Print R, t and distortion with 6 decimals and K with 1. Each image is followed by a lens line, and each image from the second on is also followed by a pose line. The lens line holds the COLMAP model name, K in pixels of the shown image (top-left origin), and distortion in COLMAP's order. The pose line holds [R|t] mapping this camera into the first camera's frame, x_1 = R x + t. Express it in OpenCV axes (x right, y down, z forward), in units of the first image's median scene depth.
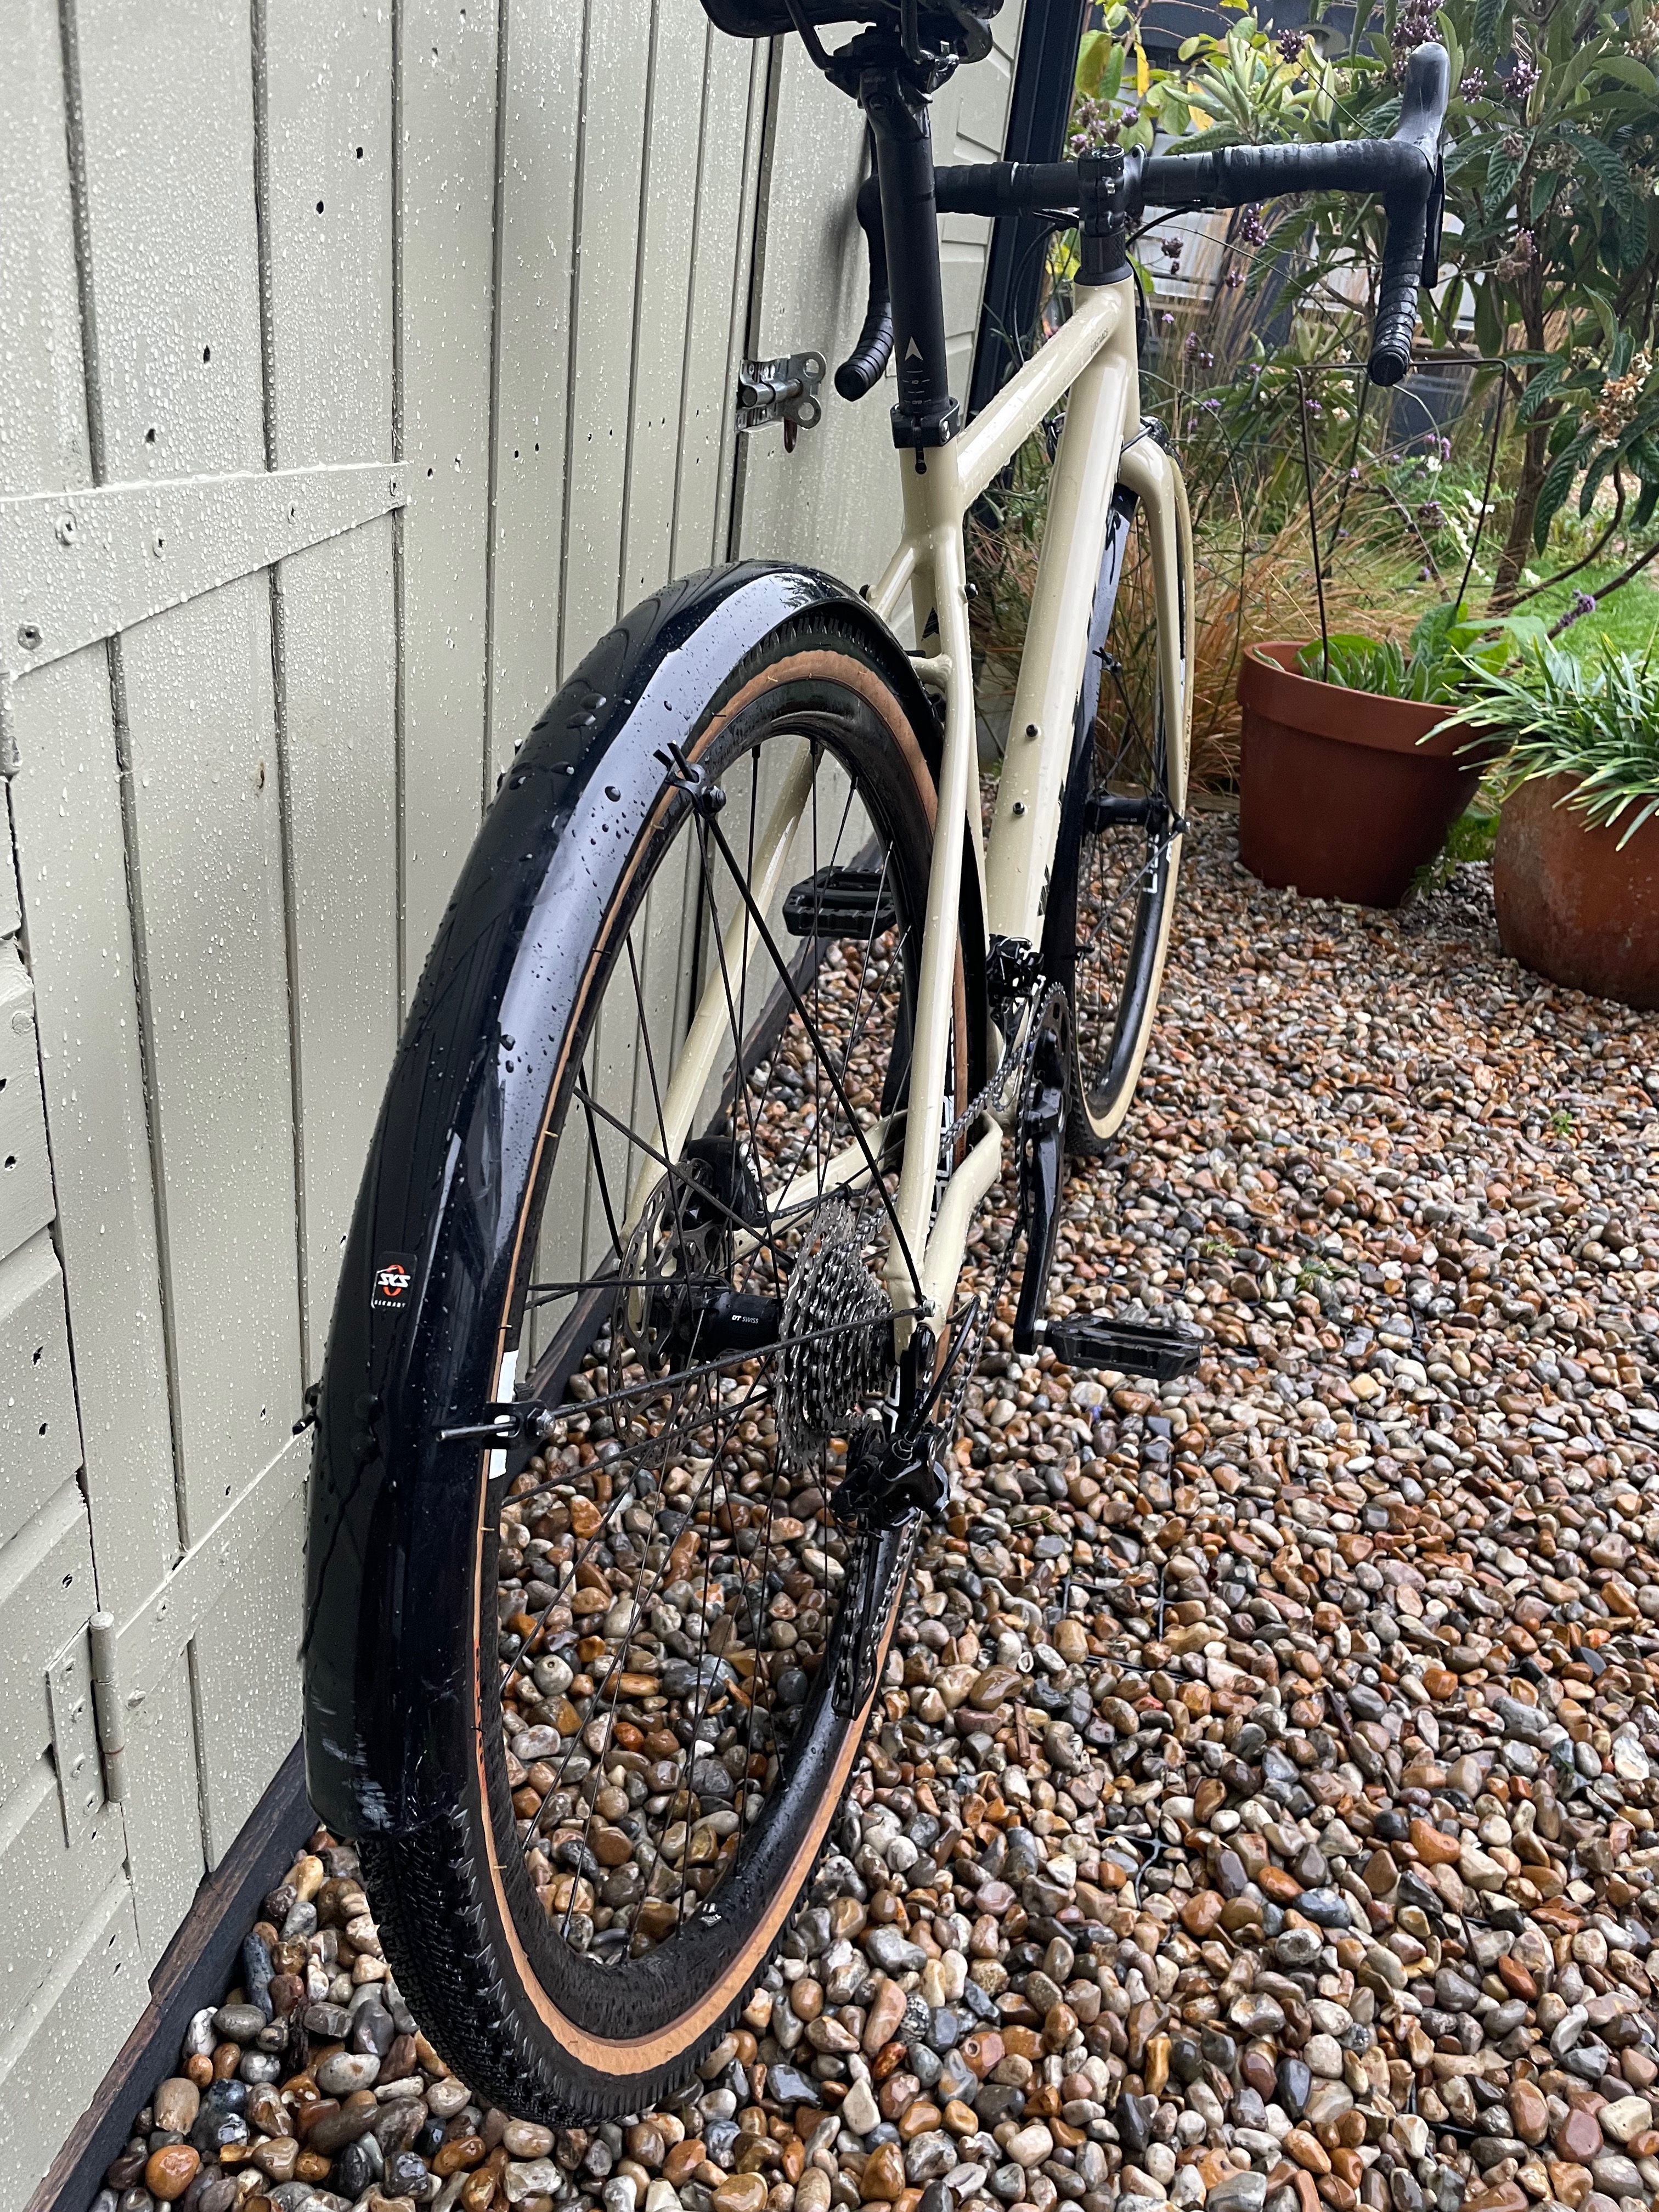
lens RADIAL K [[1689.8, 0, 832.6], [0, 1689.8, 1113.5], [0, 0, 1]] dist [0.070253, -0.104670]
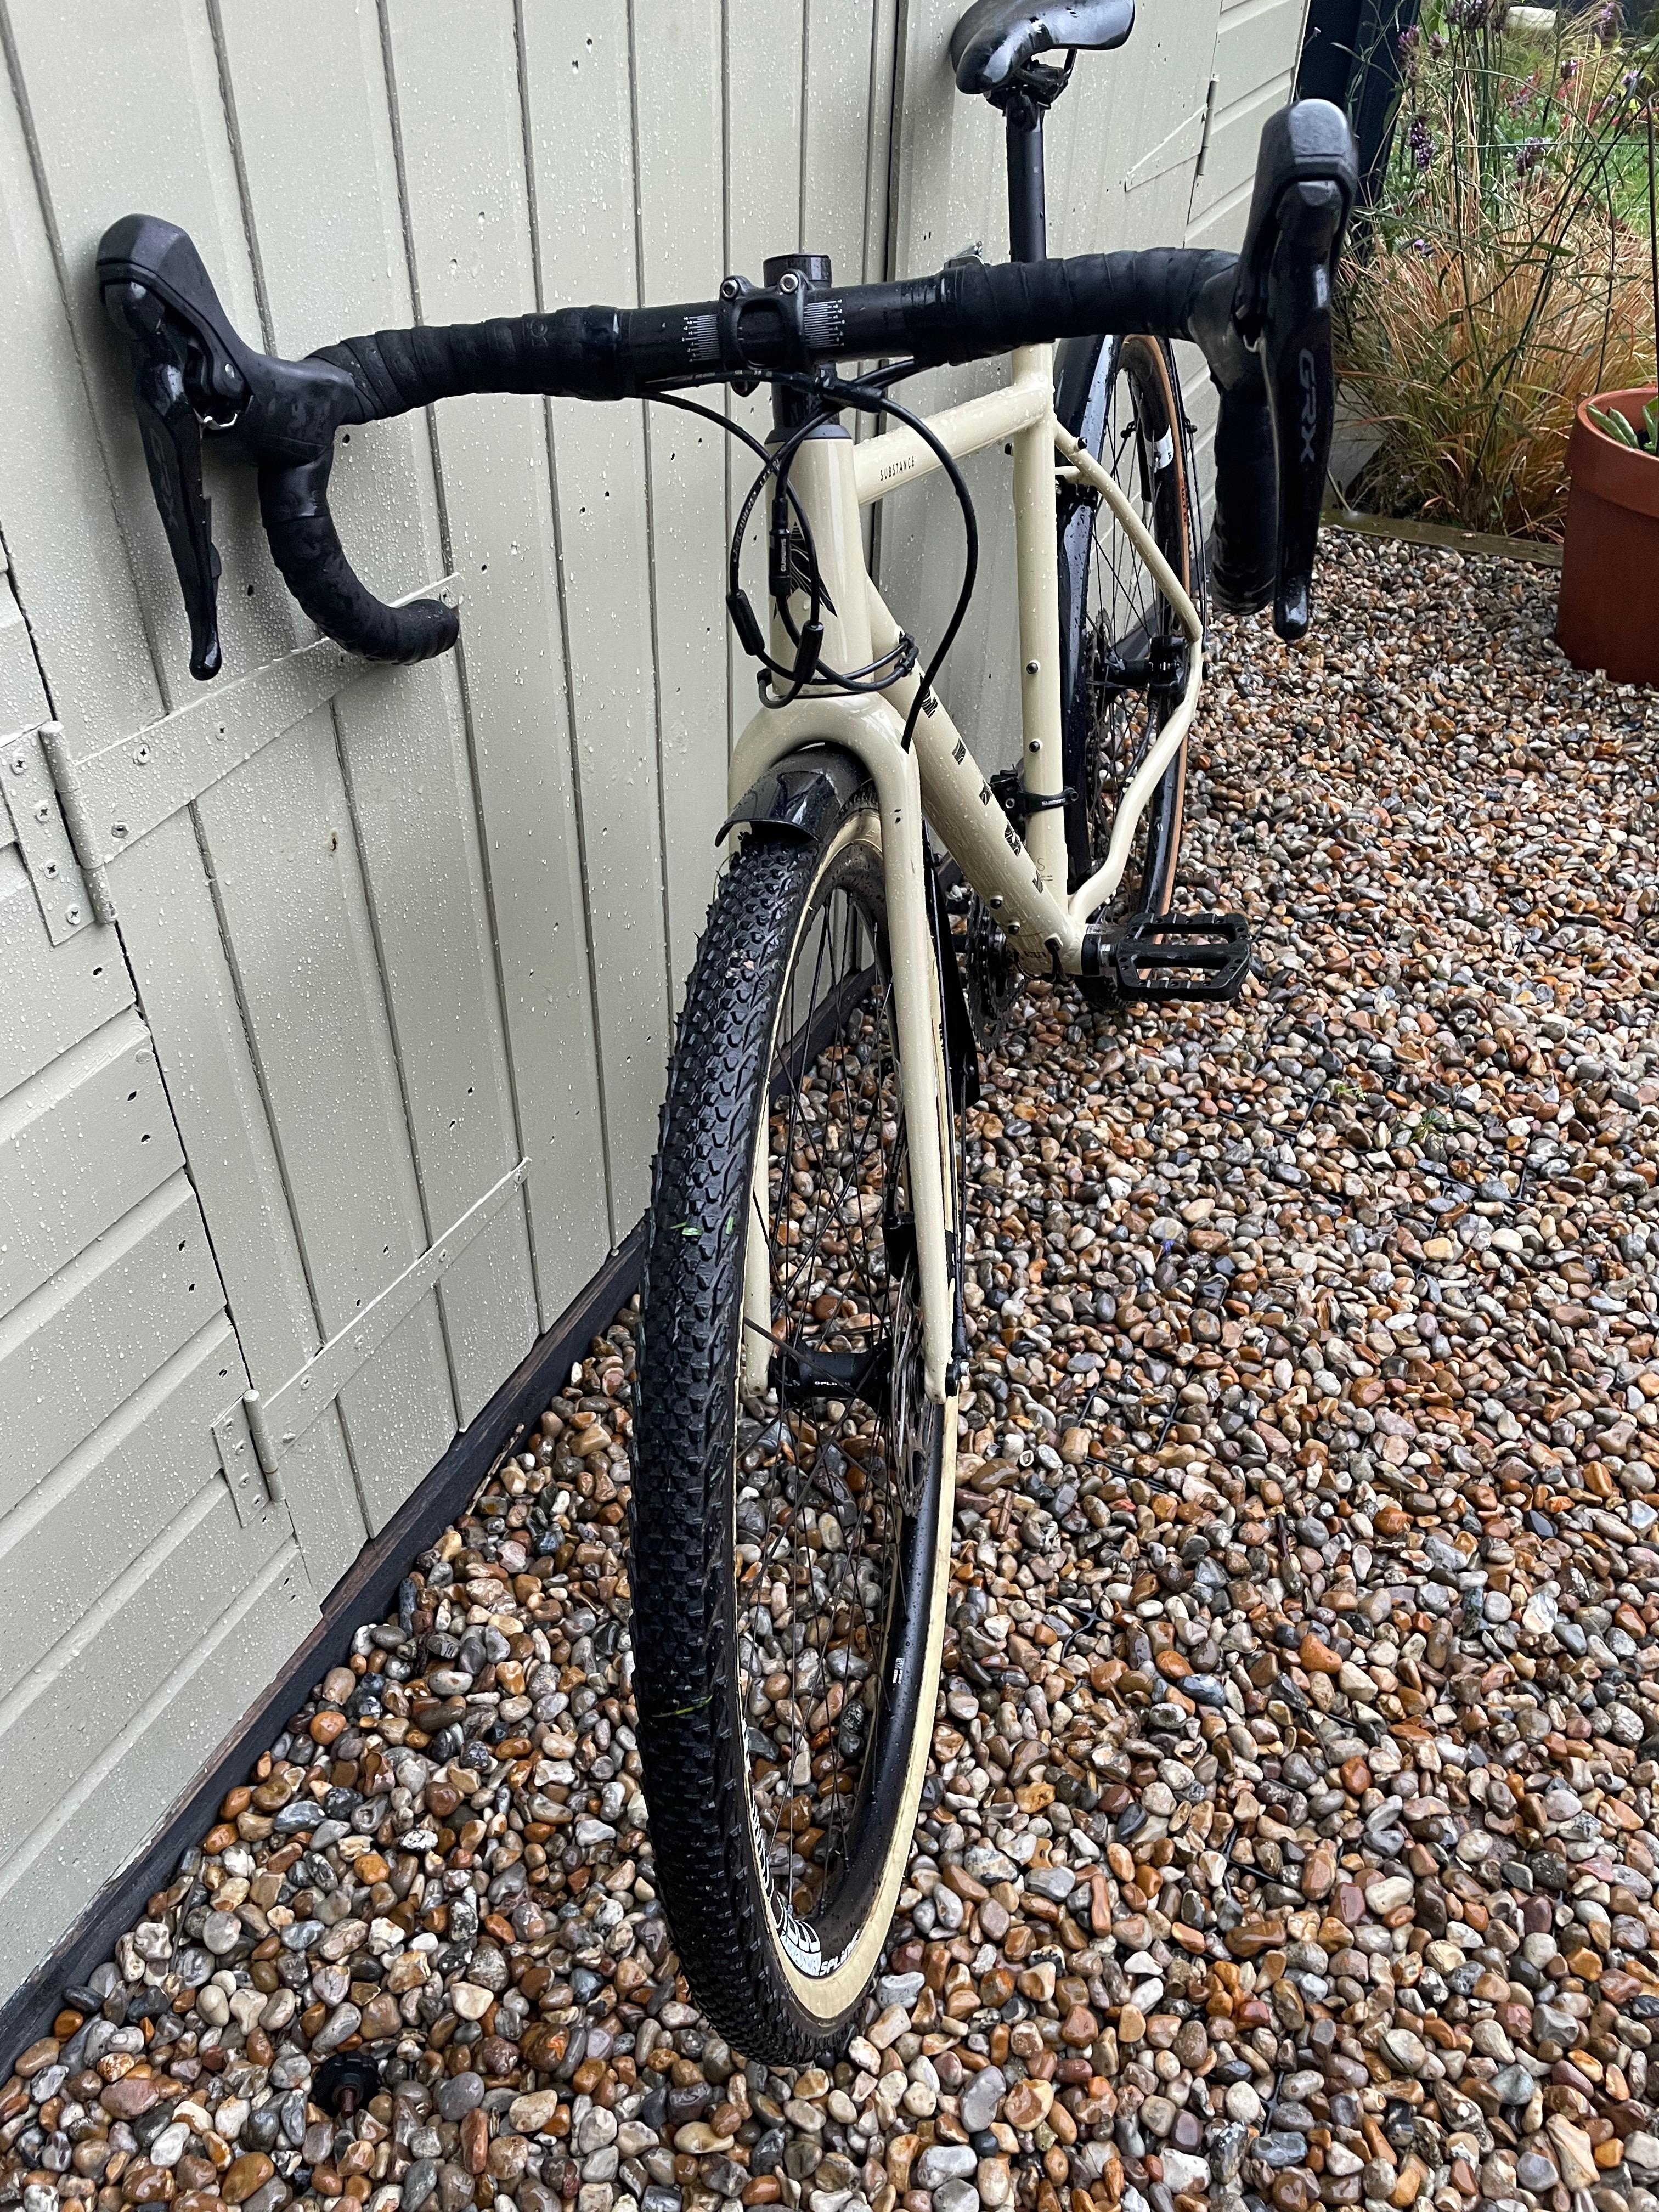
lens RADIAL K [[1689.8, 0, 807.2], [0, 1689.8, 1102.0], [0, 0, 1]] dist [0.070253, -0.104670]
pose [[0.963004, 0.088726, -0.254461, 0.240227], [-0.036820, 0.978711, 0.201916, -0.165403], [0.266959, -0.185076, 0.945769, -0.149610]]
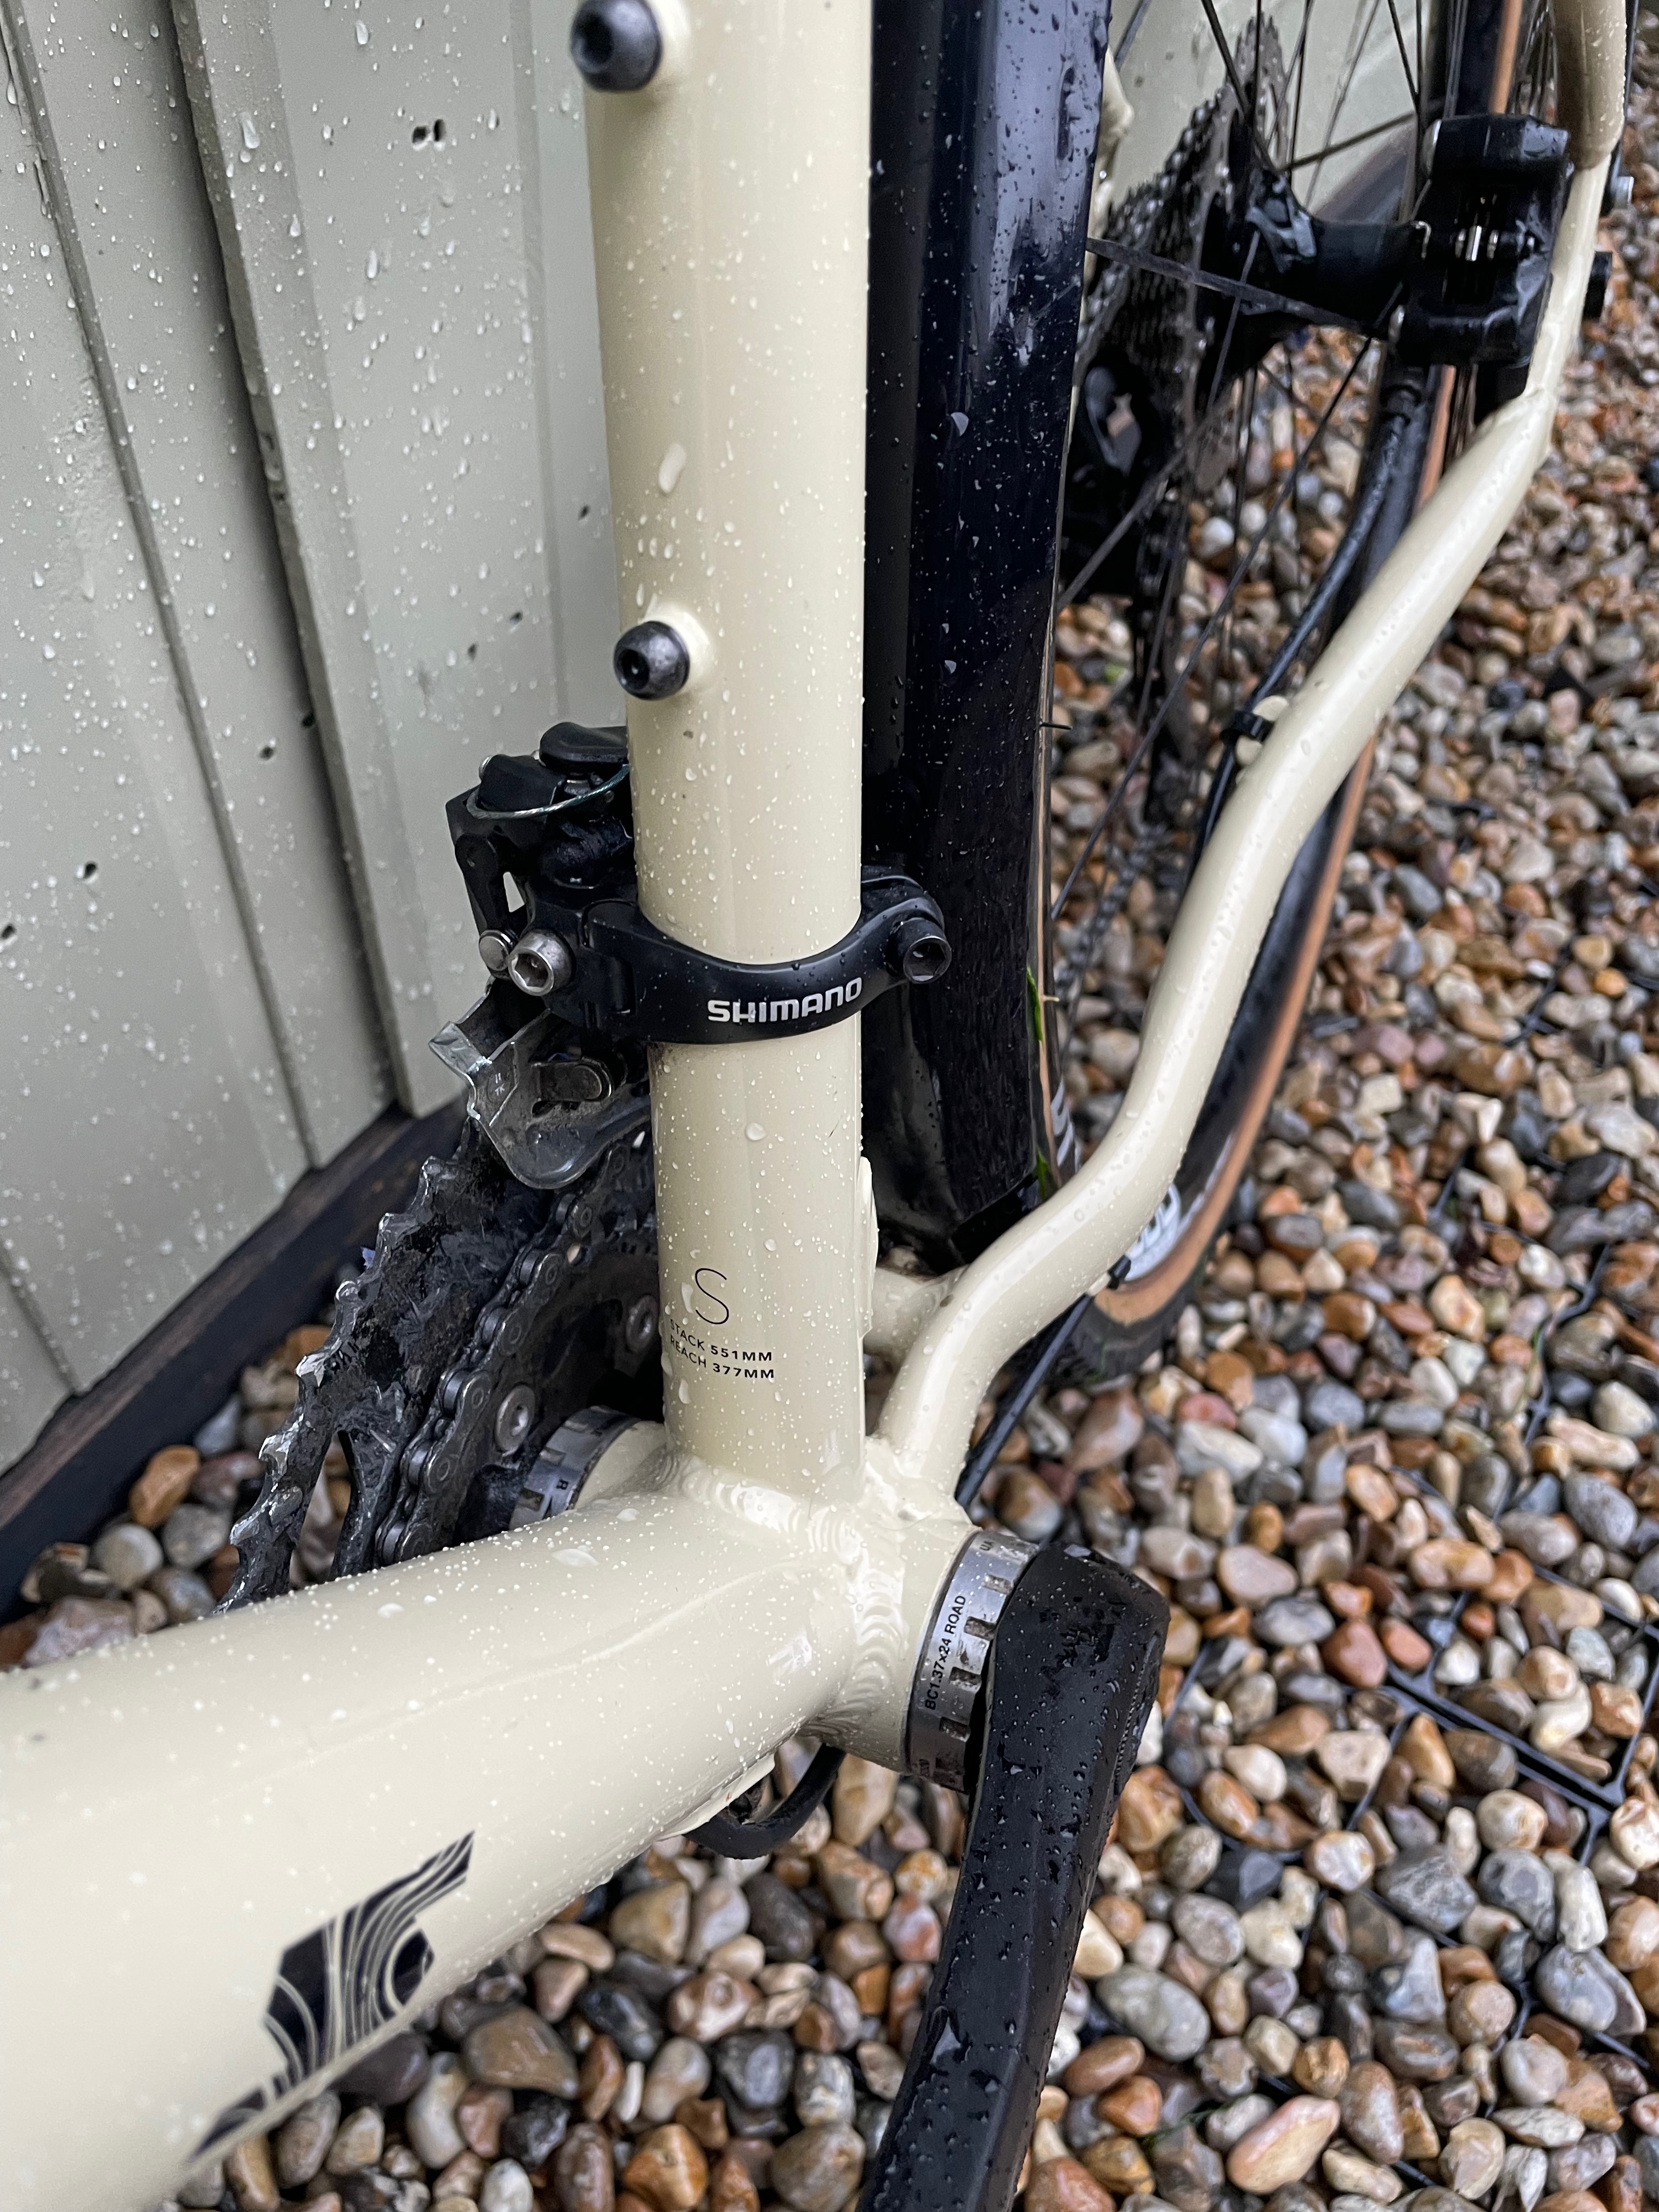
lens RADIAL K [[1689.8, 0, 829.9], [0, 1689.8, 1116.7], [0, 0, 1]] dist [0.070253, -0.104670]
pose [[0.939400, 0.239343, -0.245444, 0.139483], [-0.126836, 0.907793, 0.399781, -0.204726], [0.318497, -0.344423, 0.883138, 0.900554]]
